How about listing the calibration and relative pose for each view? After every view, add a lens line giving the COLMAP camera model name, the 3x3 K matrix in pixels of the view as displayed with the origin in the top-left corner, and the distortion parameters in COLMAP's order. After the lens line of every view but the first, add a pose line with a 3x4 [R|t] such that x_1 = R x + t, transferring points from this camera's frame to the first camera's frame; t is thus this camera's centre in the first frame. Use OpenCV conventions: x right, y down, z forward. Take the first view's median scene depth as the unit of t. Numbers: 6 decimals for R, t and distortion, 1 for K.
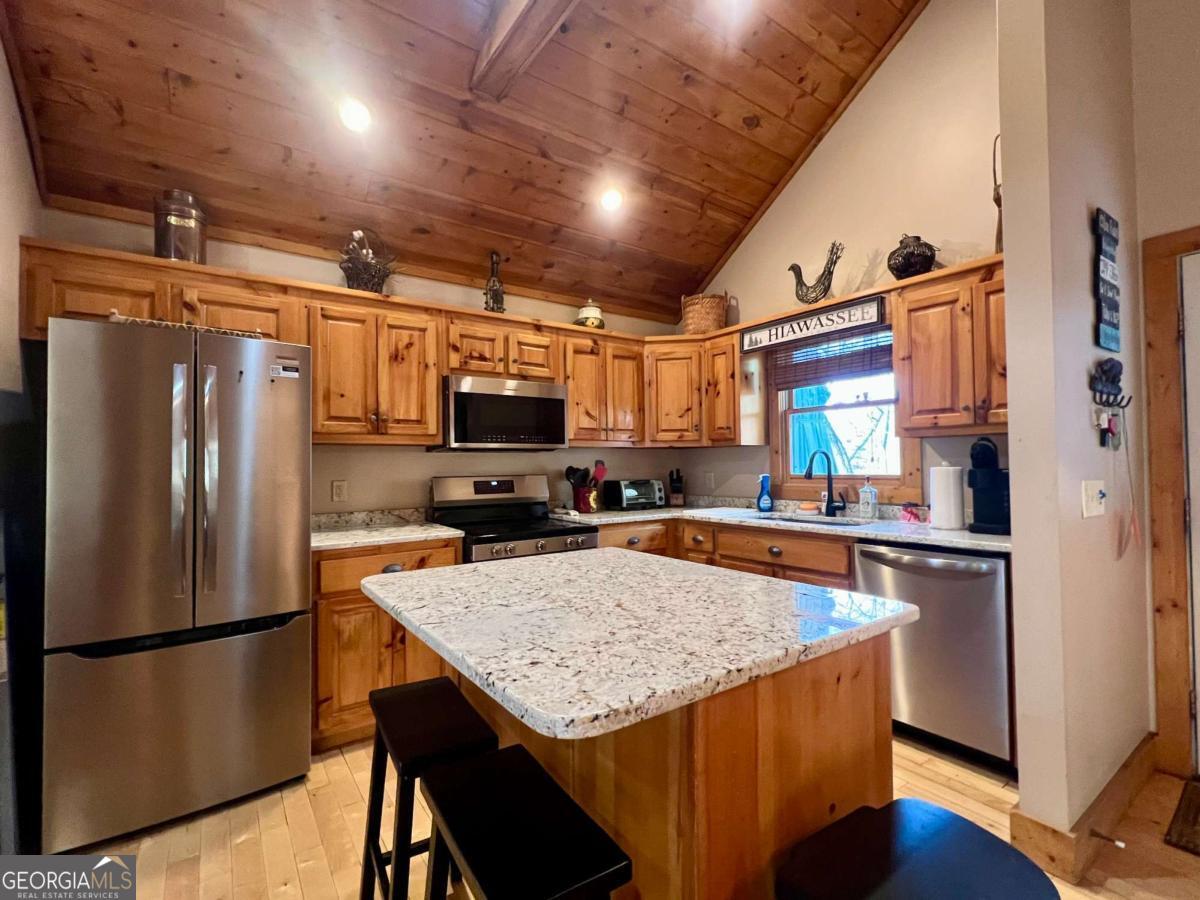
lens RADIAL K [[532.9, 0, 599.7], [0, 532.9, 451.0], [0, 0, 1]] dist [-0.011677, 0.001102]
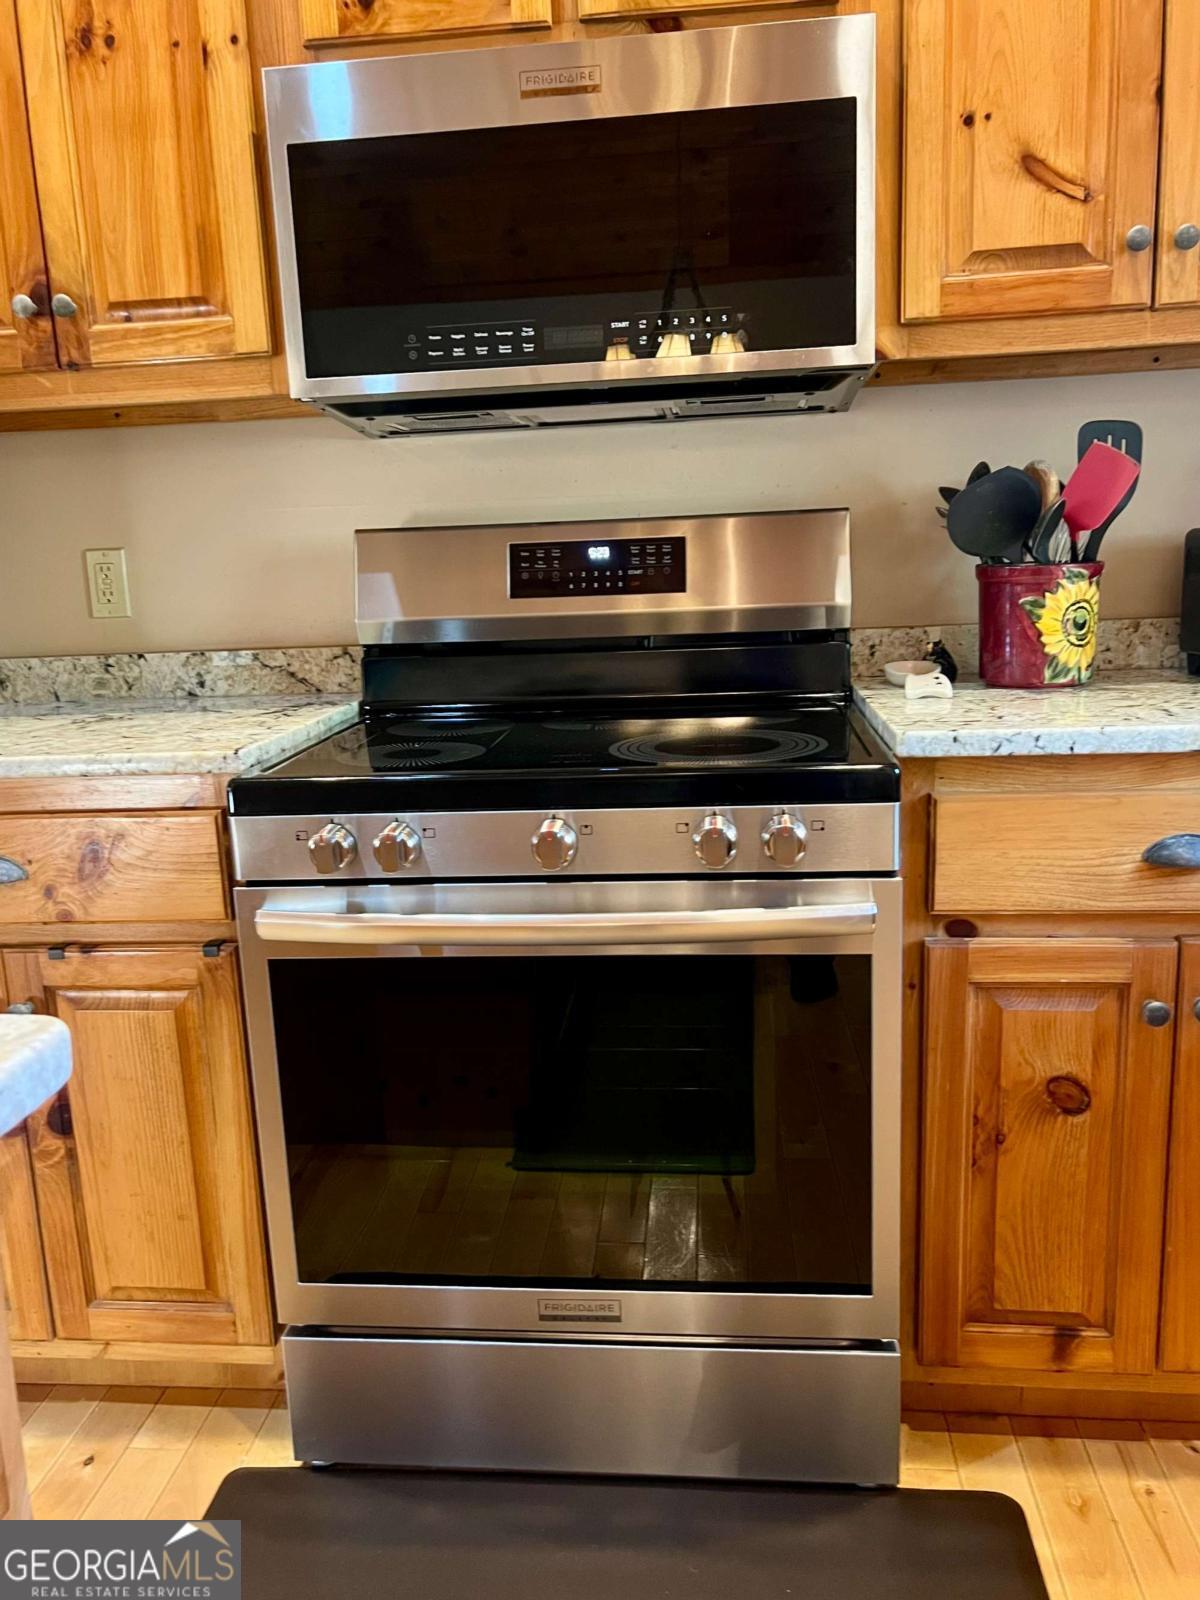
lens RADIAL K [[1265.2, 0, 590.2], [0, 1265.2, 808.6], [0, 0, 1]] dist [0.016591, -0.008299]
pose [[0.745319, 0.111711, -0.657283, 0.216404], [0.048930, 0.974039, 0.221030, 0.052737], [0.664910, -0.196899, 0.720503, 0.621599]]
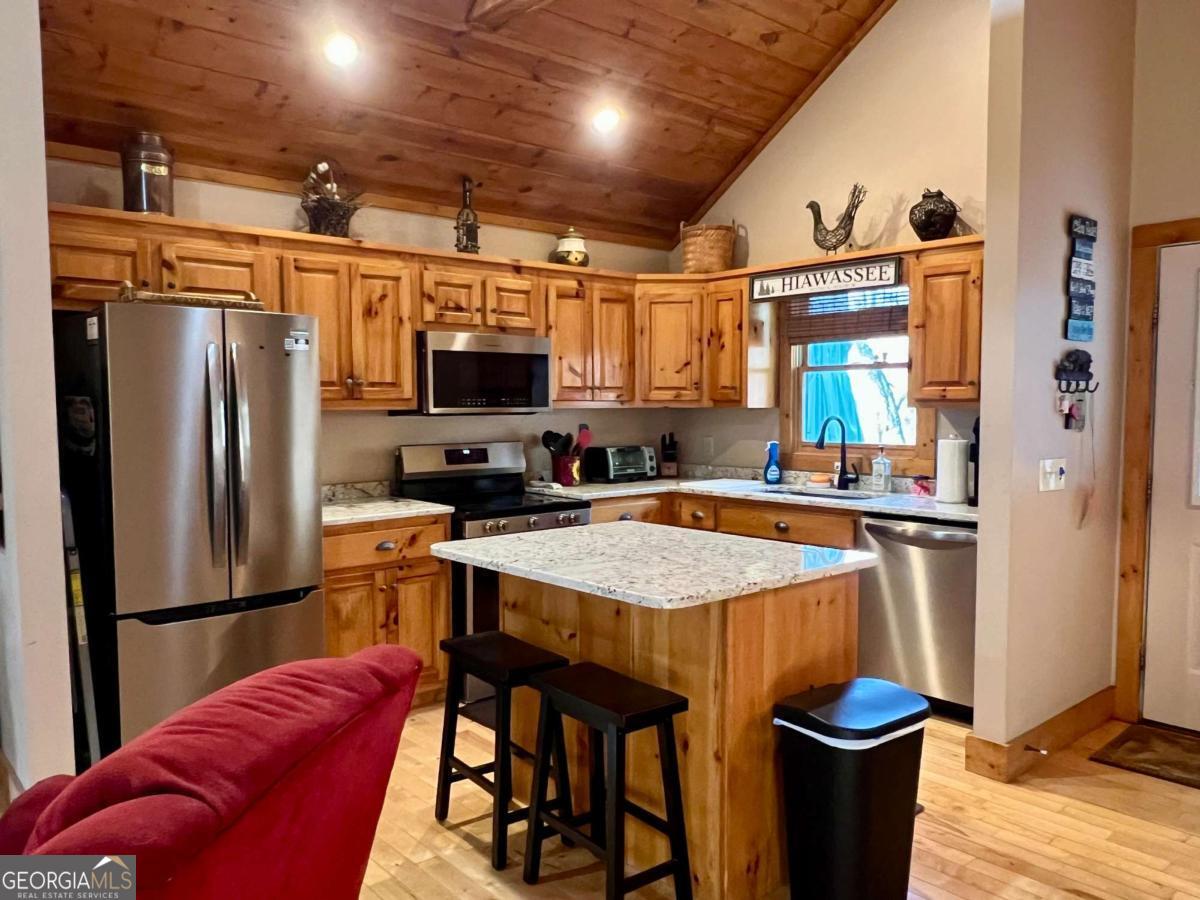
lens RADIAL K [[878.5, 0, 594.4], [0, 878.5, 456.4], [0, 0, 1]] dist [-0.021966, -0.009271]
pose [[0.995013, 0.001811, 0.099725, -0.148420], [-0.010436, 0.996237, 0.086036, -0.062559], [-0.099194, -0.086648, 0.991288, -0.473356]]
